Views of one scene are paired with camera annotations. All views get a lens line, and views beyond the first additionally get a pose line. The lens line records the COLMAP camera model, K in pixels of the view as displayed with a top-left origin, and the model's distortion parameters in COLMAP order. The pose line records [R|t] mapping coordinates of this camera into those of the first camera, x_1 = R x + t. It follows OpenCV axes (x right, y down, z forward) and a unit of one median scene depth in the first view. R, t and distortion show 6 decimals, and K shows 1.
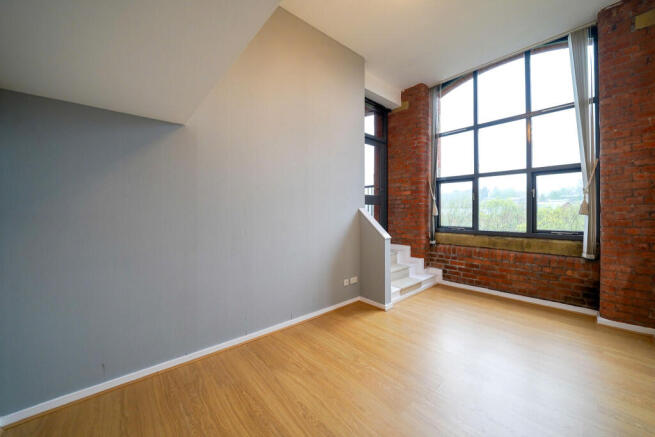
lens RADIAL K [[244.6, 0, 327.5], [0, 244.6, 218.5], [0, 0, 1]] dist [-0.000113, -0.000014]
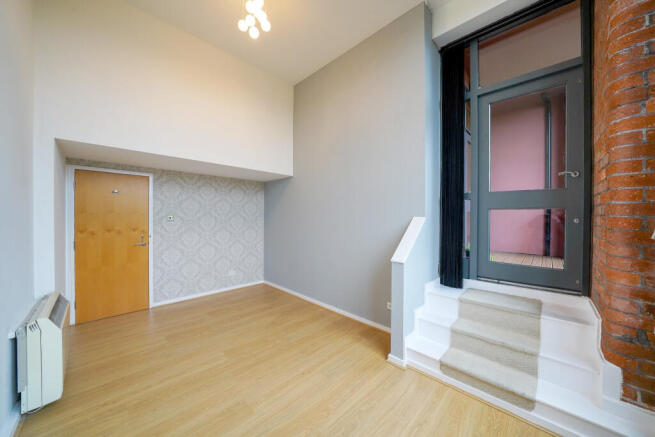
lens RADIAL K [[234.1, 0, 327.5], [0, 234.1, 218.5], [0, 0, 1]] dist [-0.000682, -0.000057]
pose [[0.069871, 0.019158, -0.997372, 1.041452], [-0.027437, 0.999474, 0.017276, -0.050330], [0.997179, 0.026158, 0.070360, 0.892562]]
